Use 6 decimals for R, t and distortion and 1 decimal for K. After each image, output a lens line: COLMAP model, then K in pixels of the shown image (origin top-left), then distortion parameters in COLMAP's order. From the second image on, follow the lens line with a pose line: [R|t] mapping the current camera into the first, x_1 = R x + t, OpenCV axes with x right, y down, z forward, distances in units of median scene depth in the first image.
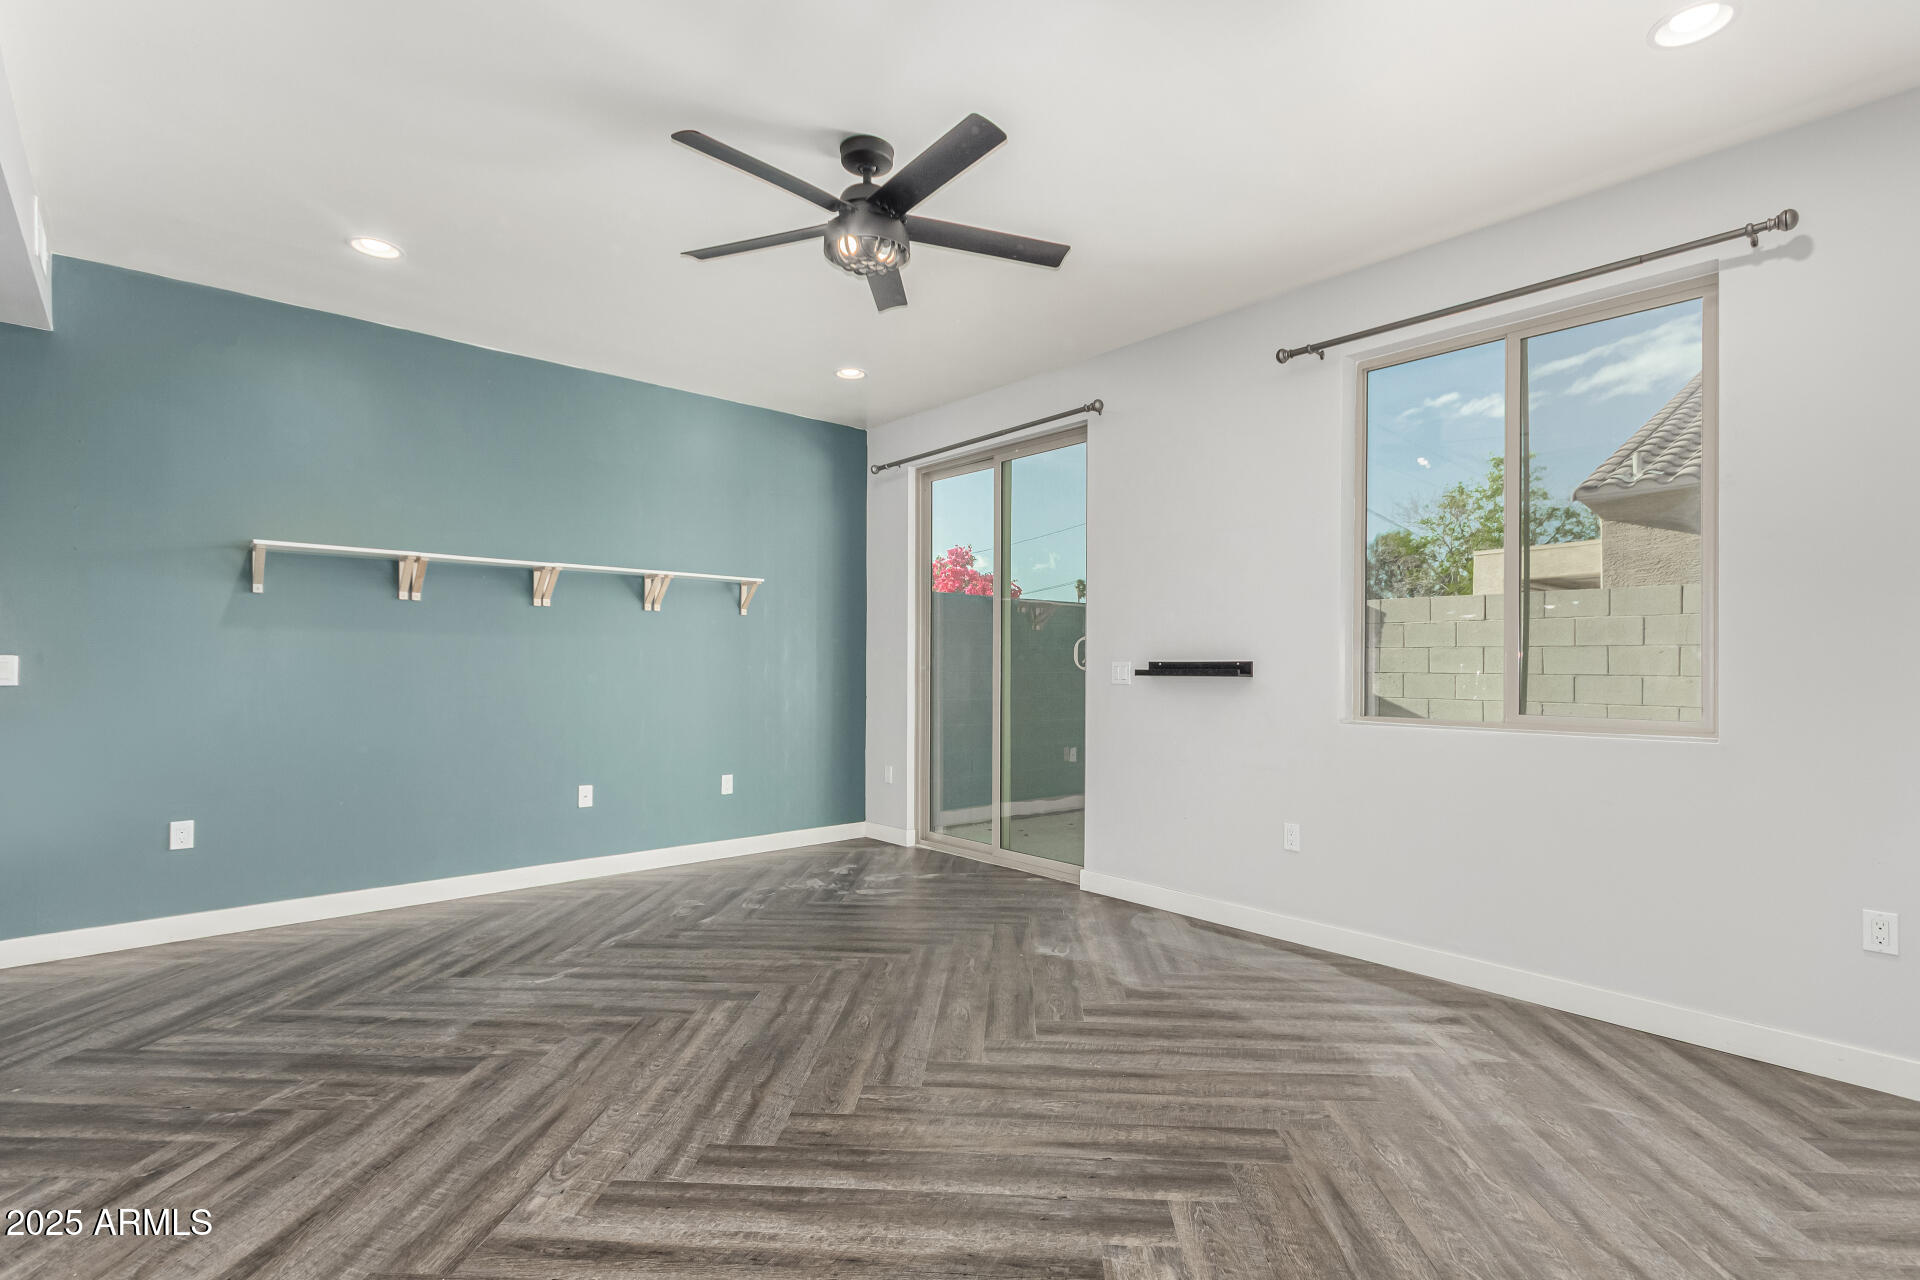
lens RADIAL K [[889.0, 0, 964.0], [0, 889.0, 656.5], [0, 0, 1]] dist [0.005096, 0.001178]
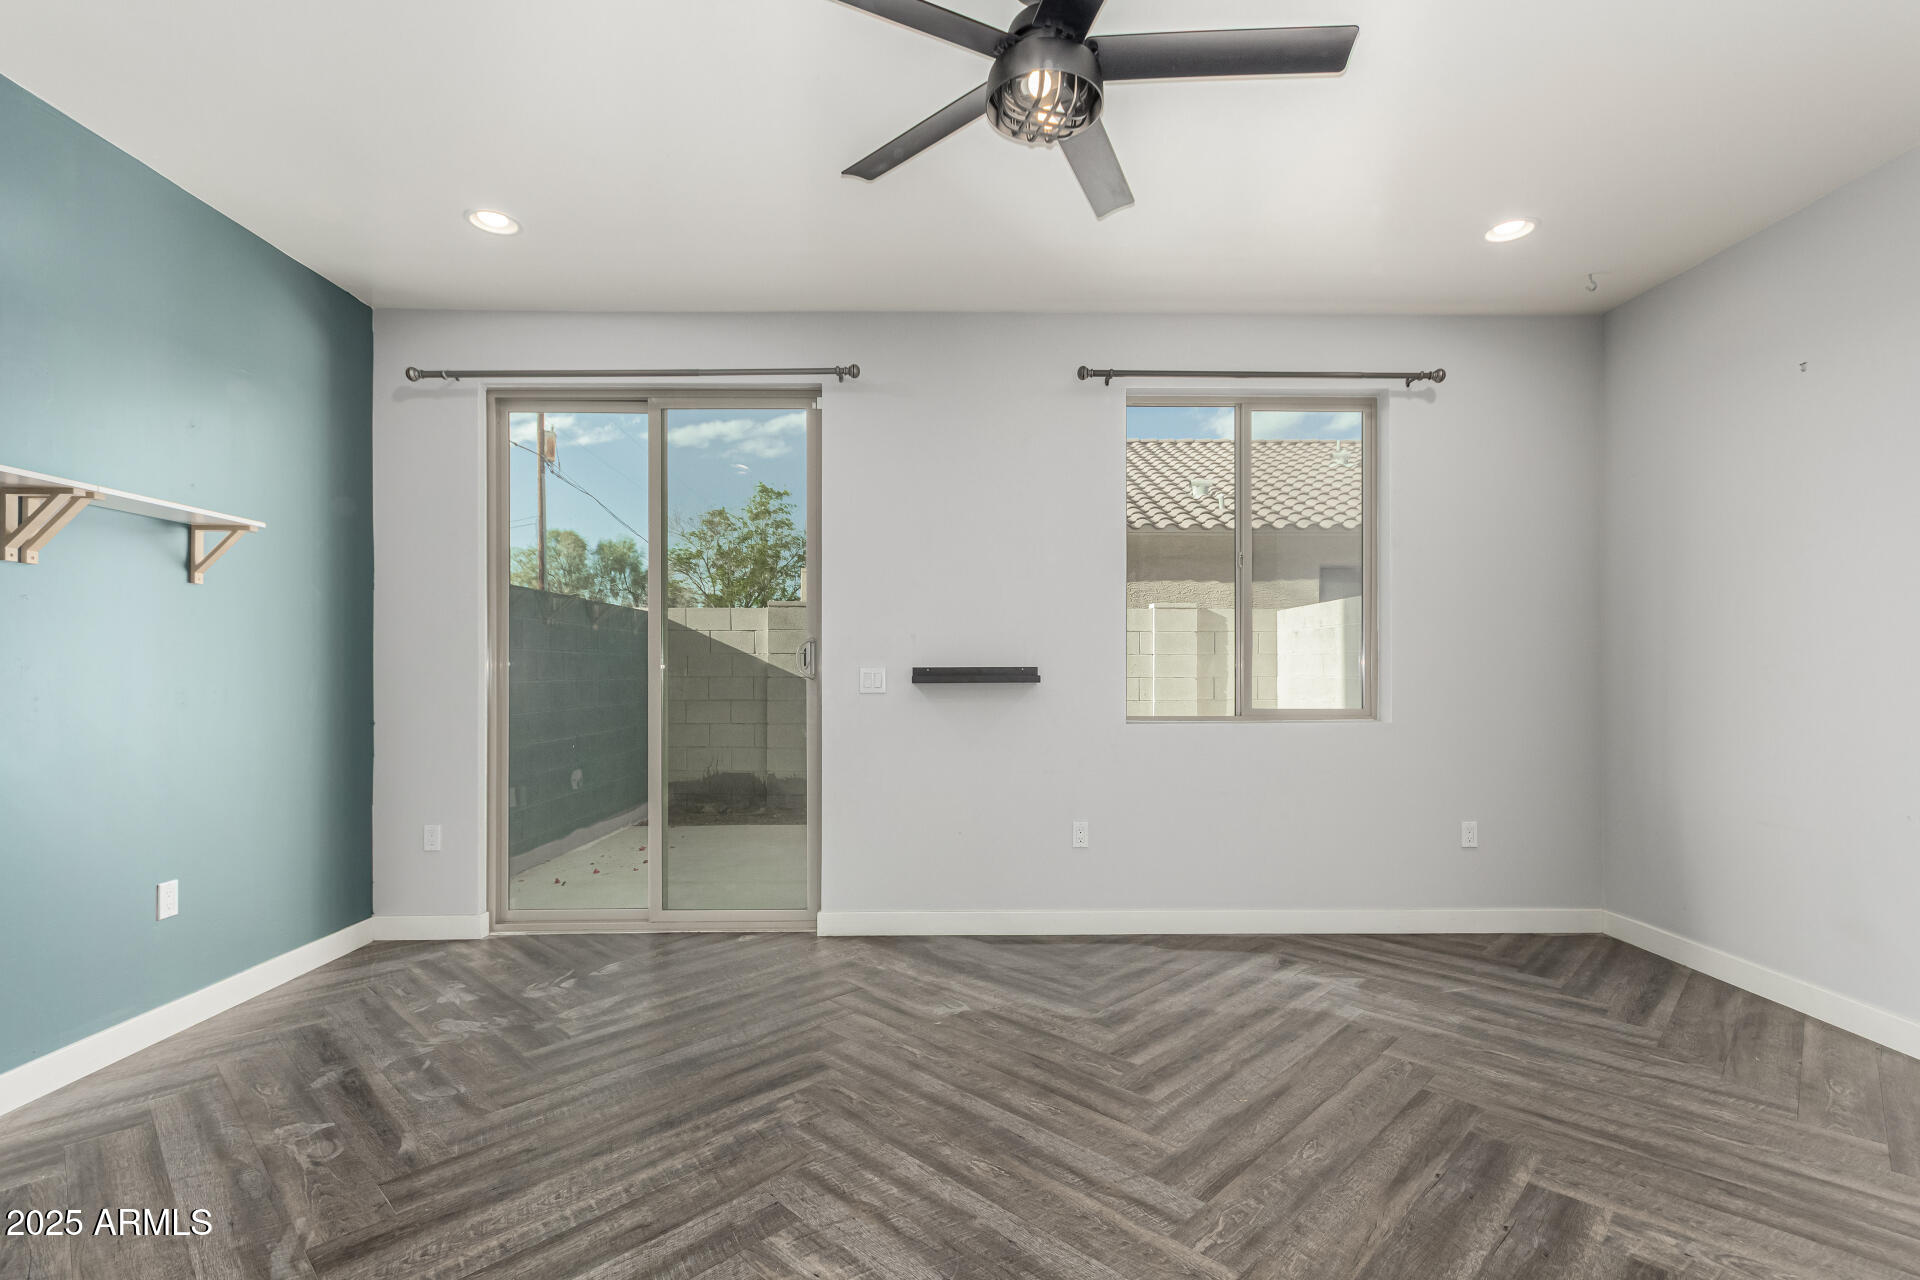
lens RADIAL K [[889.0, 0, 964.0], [0, 889.0, 656.5], [0, 0, 1]] dist [0.005096, 0.001178]
pose [[0.660360, 0.006492, 0.750921, -0.551381], [-0.001899, 0.999974, -0.006974, 0.001947], [-0.750946, 0.003180, 0.660355, 0.445417]]
